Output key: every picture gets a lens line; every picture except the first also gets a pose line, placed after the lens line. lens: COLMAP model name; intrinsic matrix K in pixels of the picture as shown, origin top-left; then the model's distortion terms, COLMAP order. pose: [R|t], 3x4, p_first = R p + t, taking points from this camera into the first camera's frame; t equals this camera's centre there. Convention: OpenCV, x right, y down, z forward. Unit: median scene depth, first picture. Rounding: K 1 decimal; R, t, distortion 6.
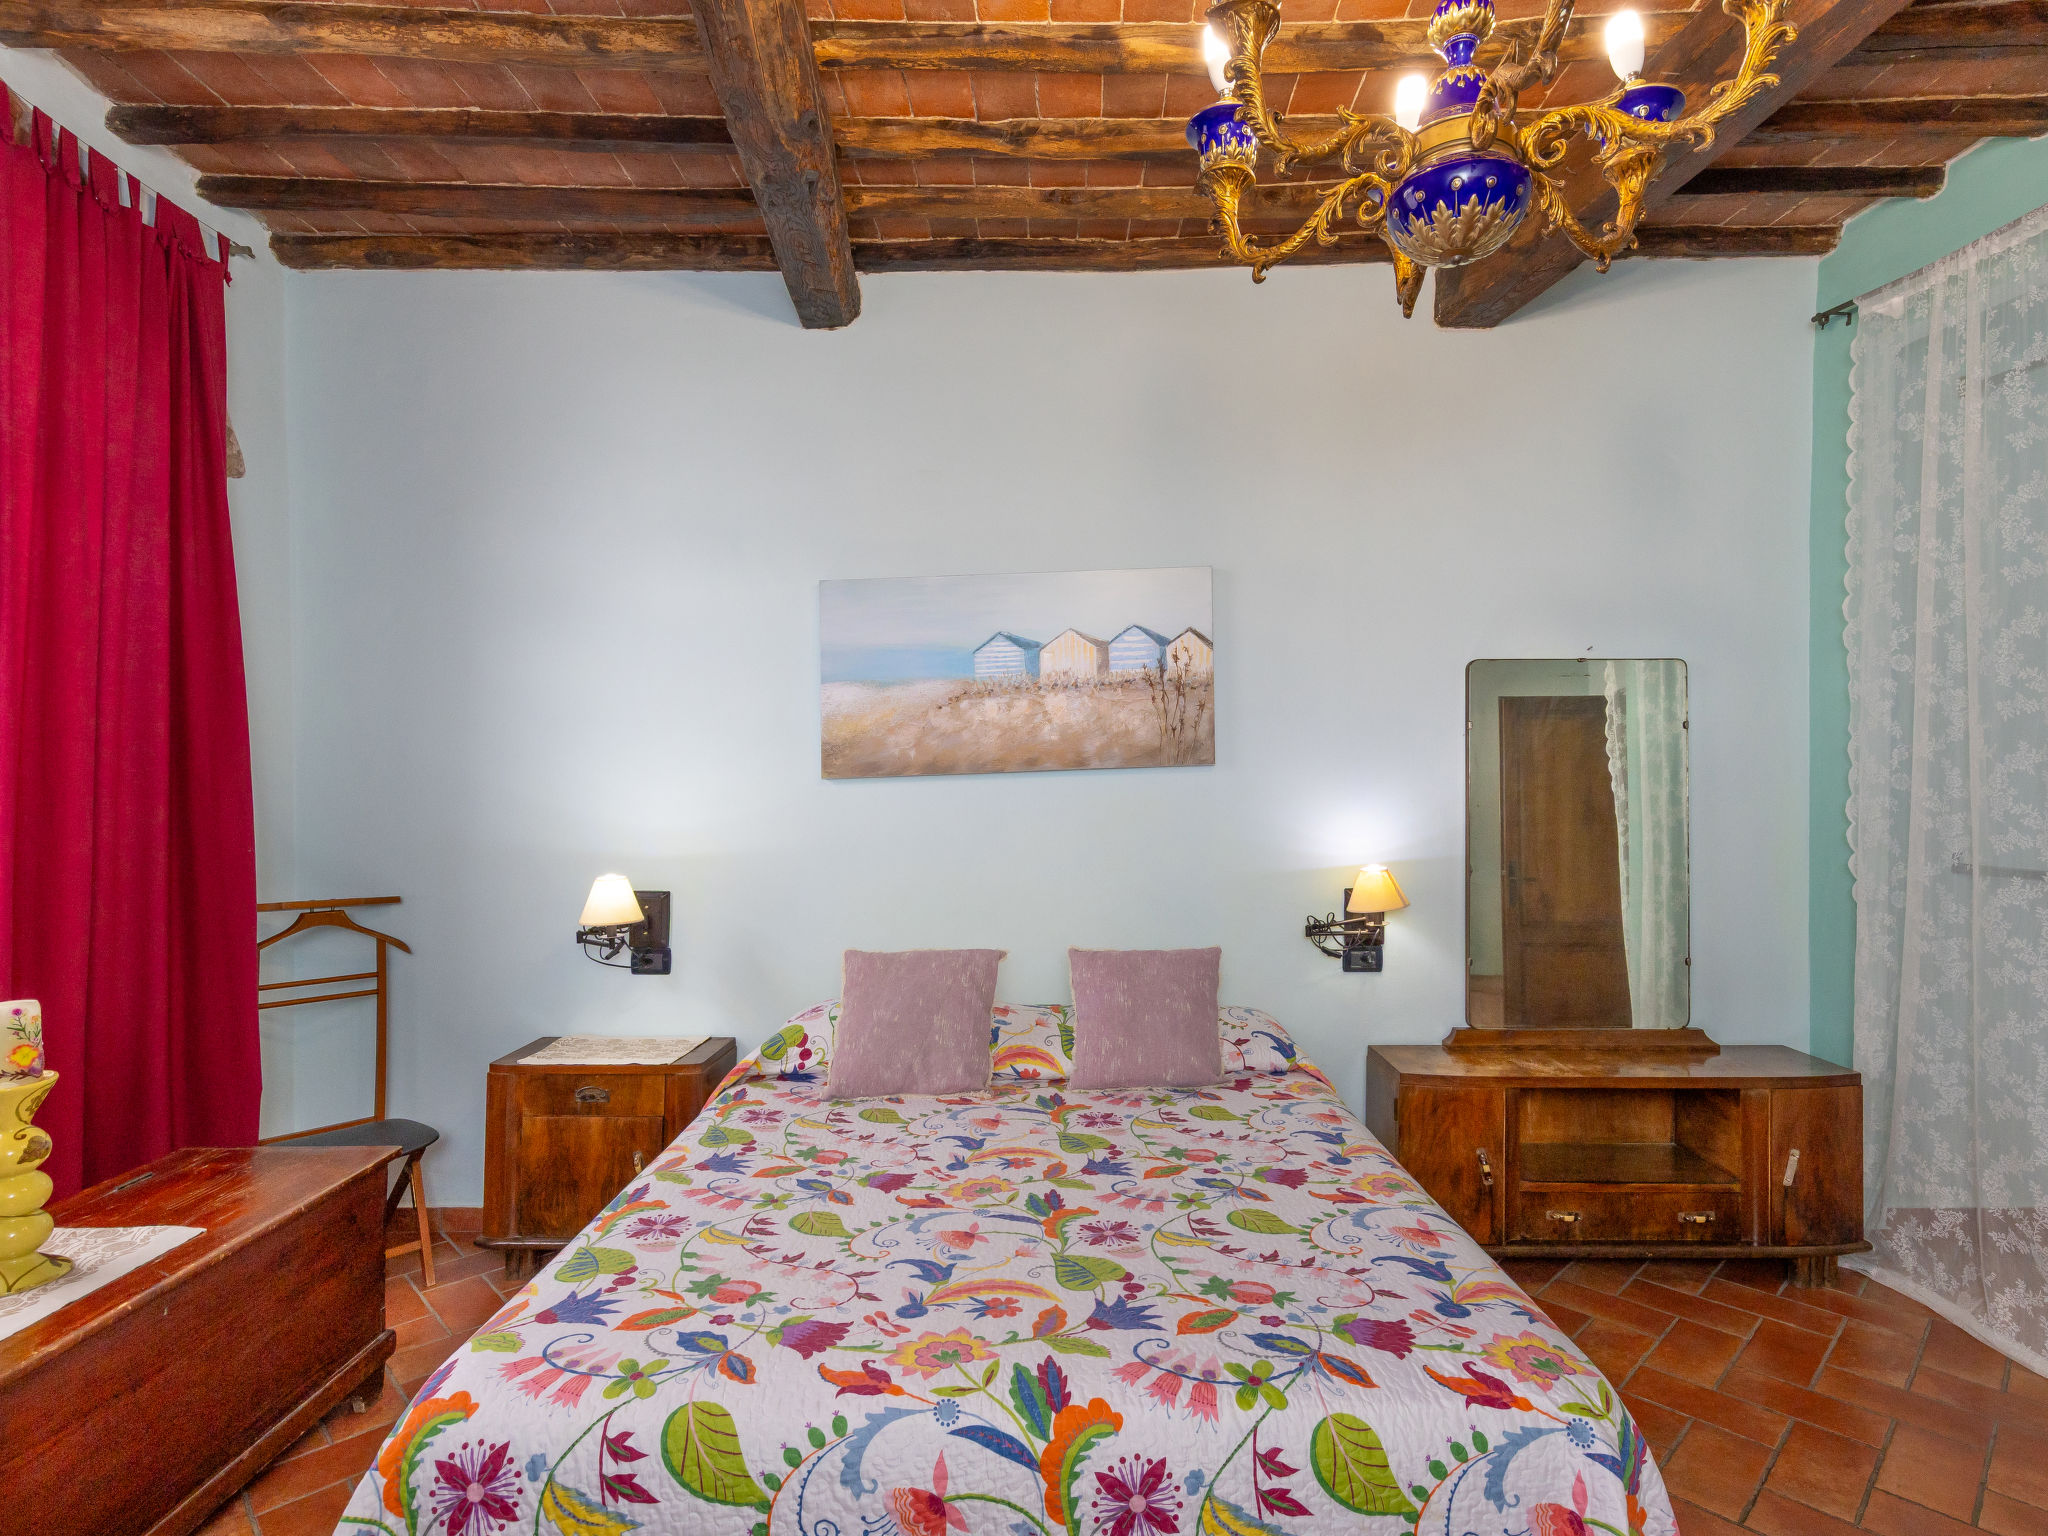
lens RADIAL K [[1028.5, 0, 1024.0], [0, 1028.5, 768.0], [0, 0, 1]] dist [0.001207, 0.000478]
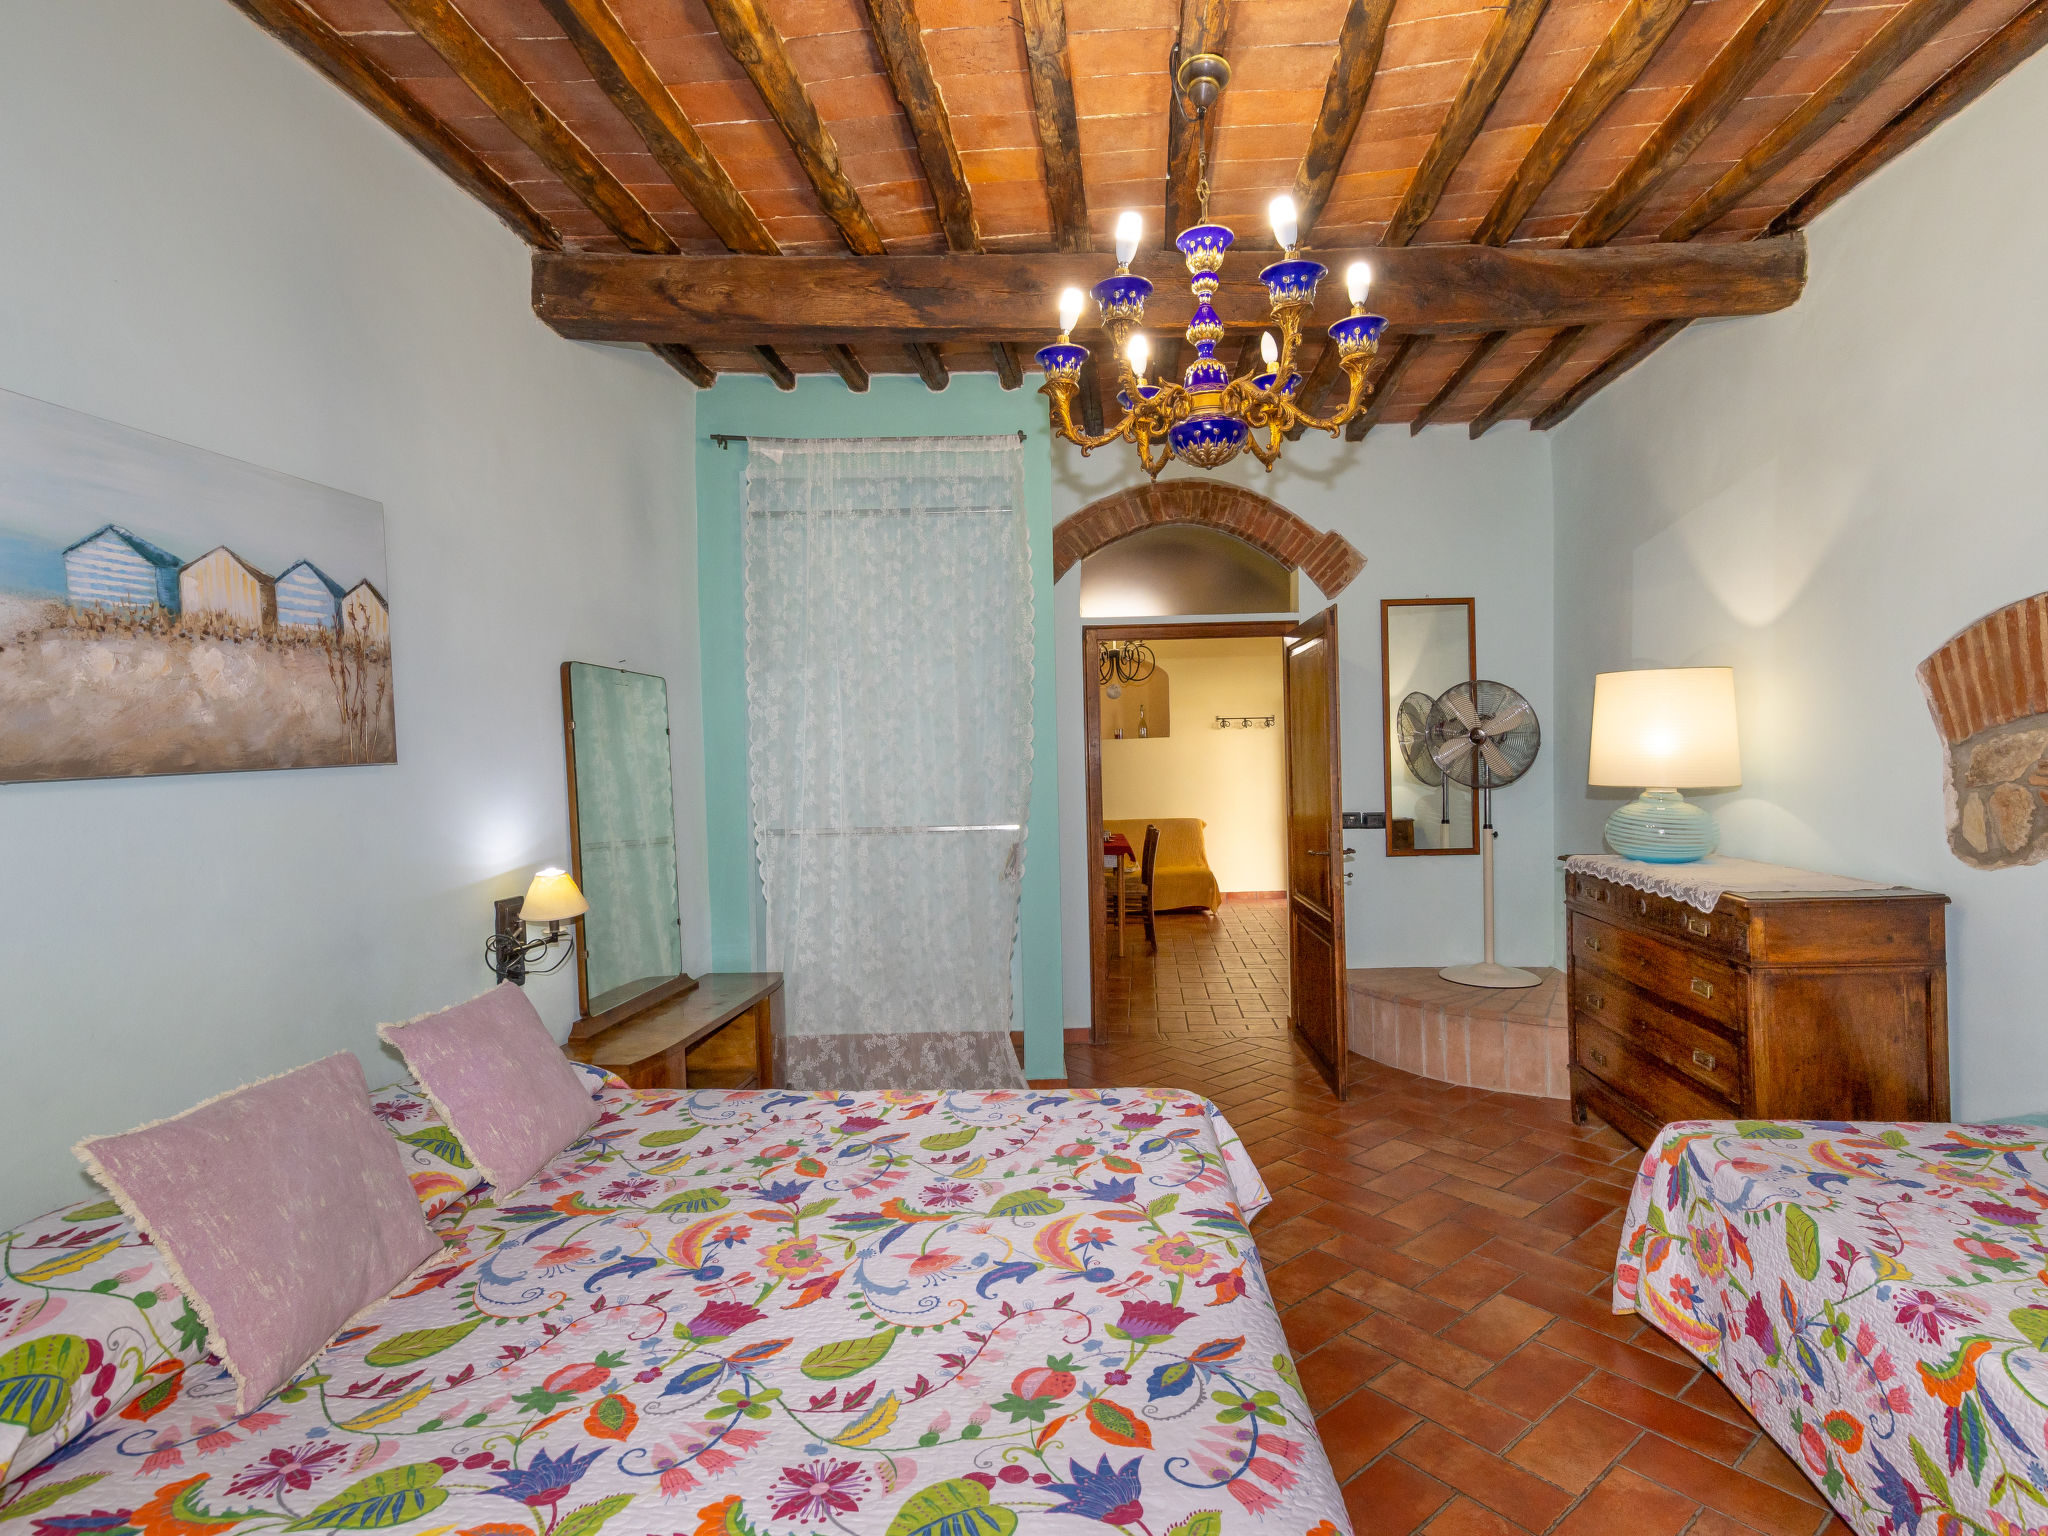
lens RADIAL K [[1021.3, 0, 1025.9], [0, 1021.3, 785.9], [0, 0, 1]] dist [0.002314, 0.000699]
pose [[0.089520, -0.020996, 0.995764, -0.539459], [0.009211, 0.999752, 0.020252, 0.002614], [-0.995942, 0.007359, 0.089692, 0.459451]]
